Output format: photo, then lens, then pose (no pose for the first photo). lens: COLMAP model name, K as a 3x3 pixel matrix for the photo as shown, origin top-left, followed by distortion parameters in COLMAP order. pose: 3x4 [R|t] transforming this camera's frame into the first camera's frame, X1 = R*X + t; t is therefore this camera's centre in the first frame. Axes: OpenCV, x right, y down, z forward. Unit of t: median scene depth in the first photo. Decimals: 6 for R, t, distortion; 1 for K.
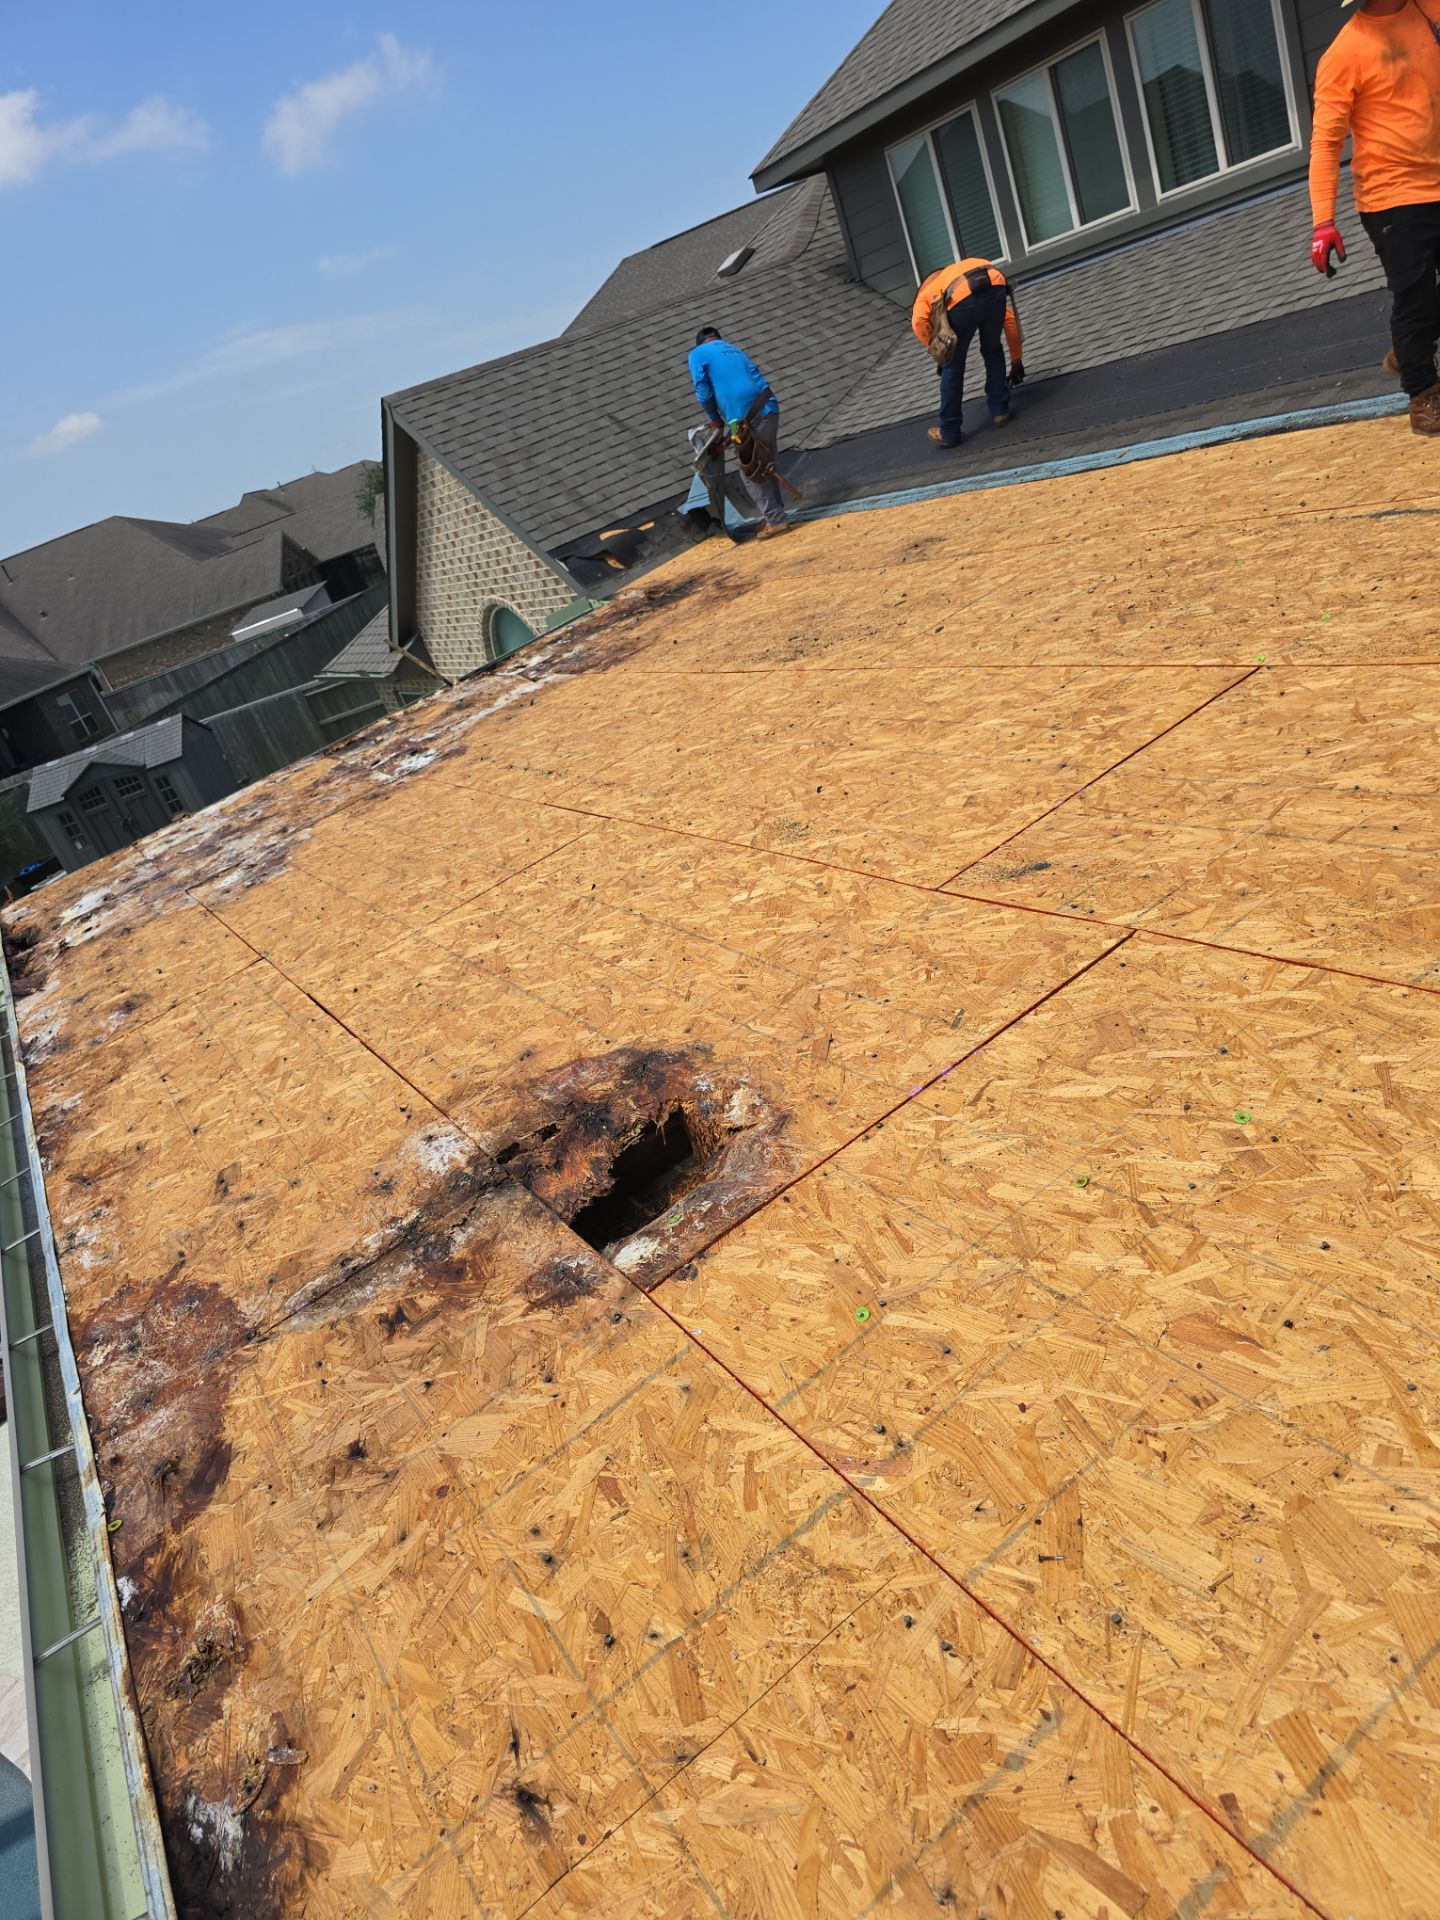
lens RADIAL K [[1304.0, 0, 720.0], [0, 1304.0, 960.0], [0, 0, 1]] dist [0.059882, -0.058710]
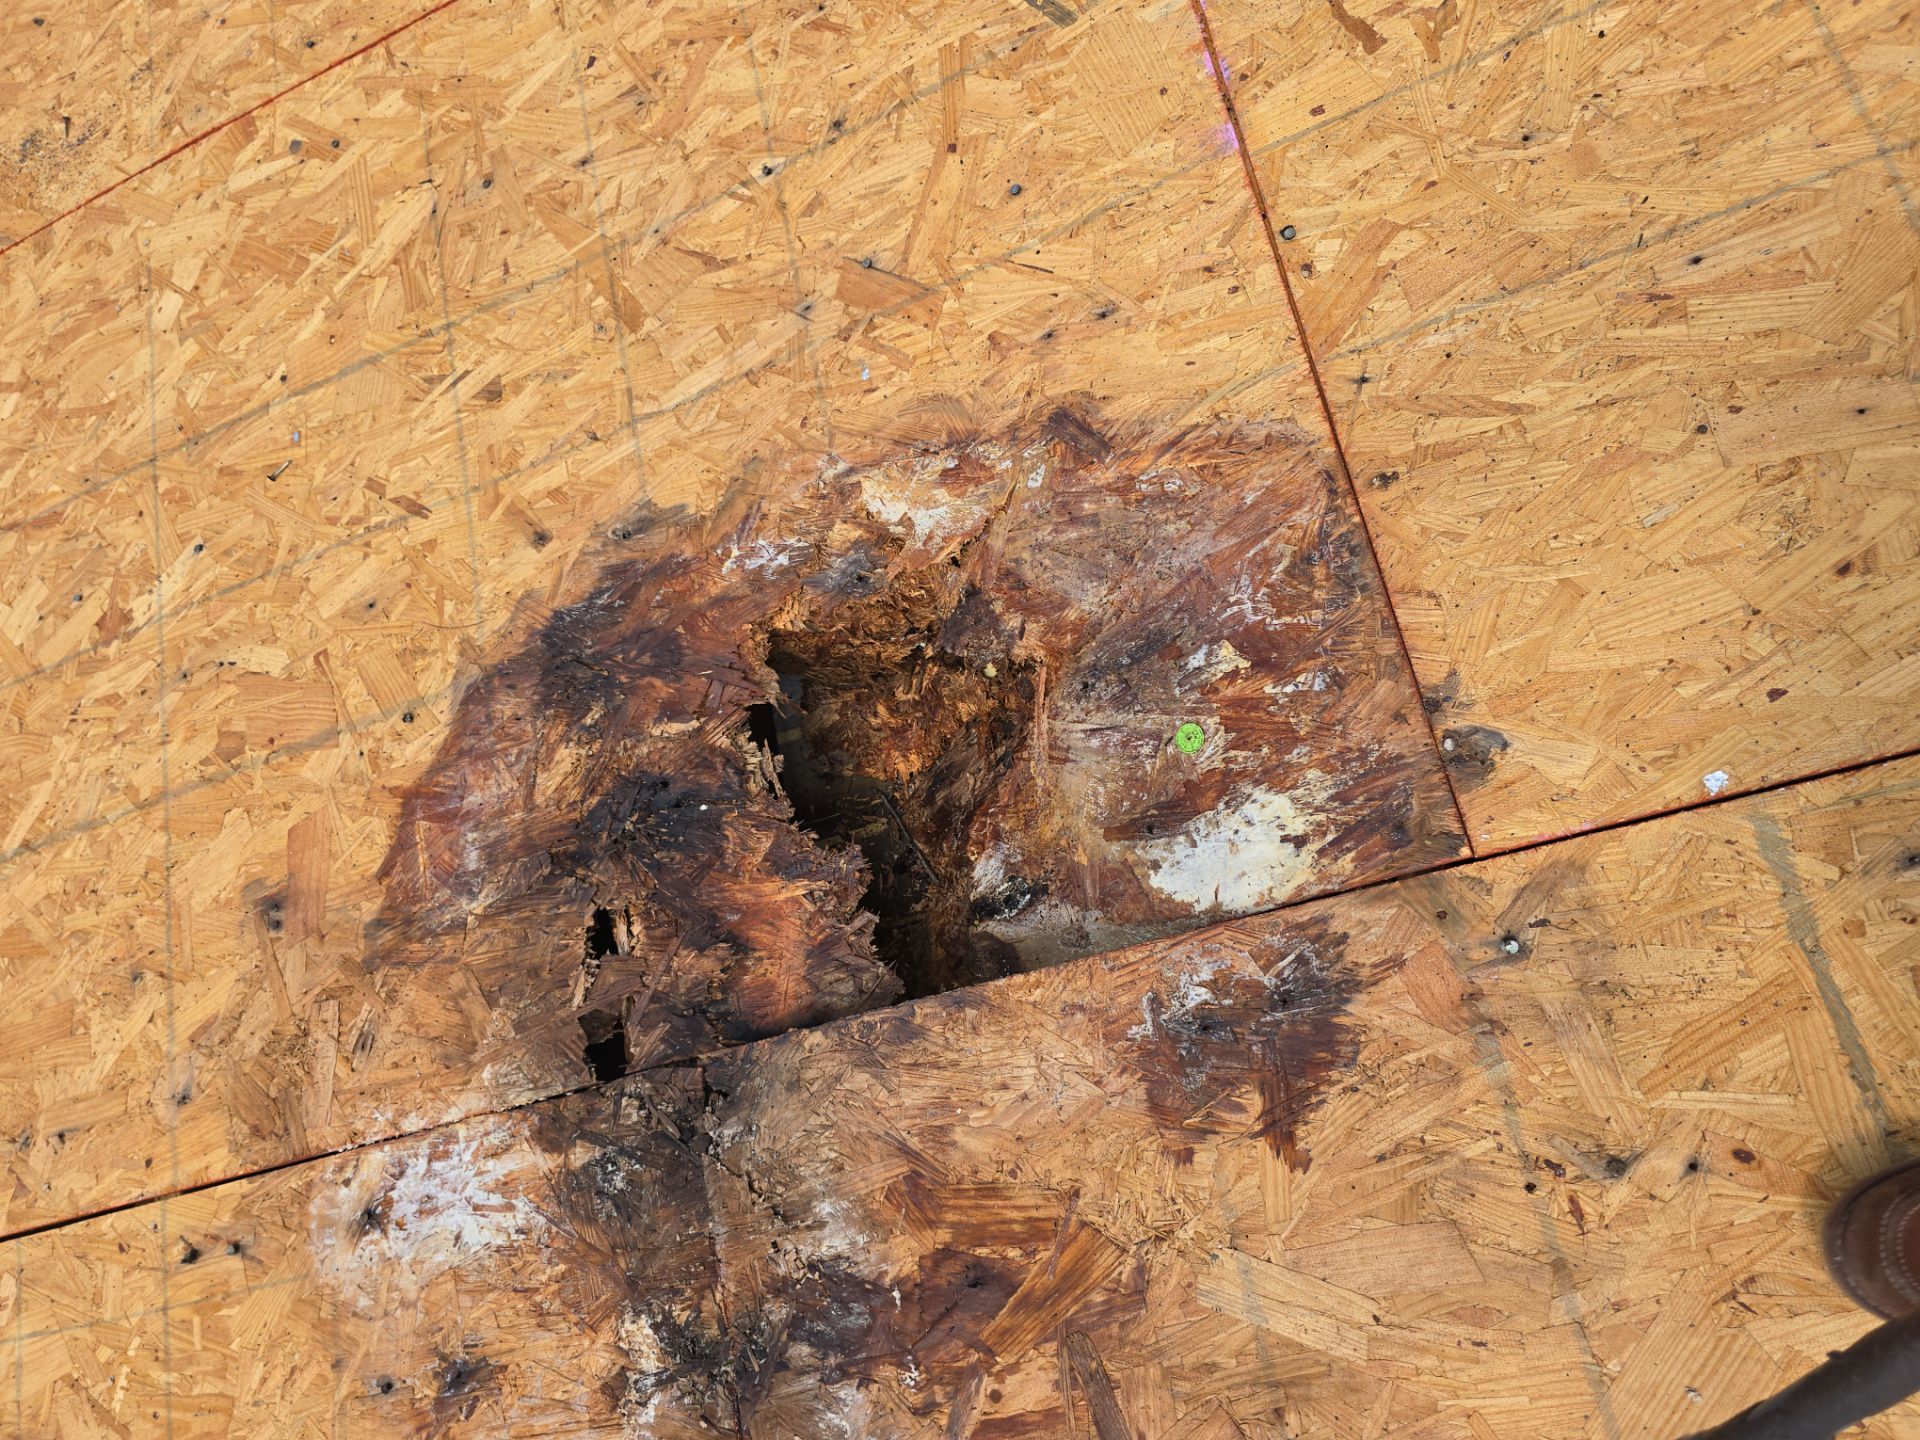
lens RADIAL K [[1303.9, 0, 960.0], [0, 1303.9, 720.0], [0, 0, 1]] dist [0.041015, -0.037357]
pose [[0.426387, -0.802503, 0.417352, -0.226894], [0.577550, 0.596638, 0.557188, -0.081650], [-0.696153, 0.003463, 0.717885, 0.707350]]
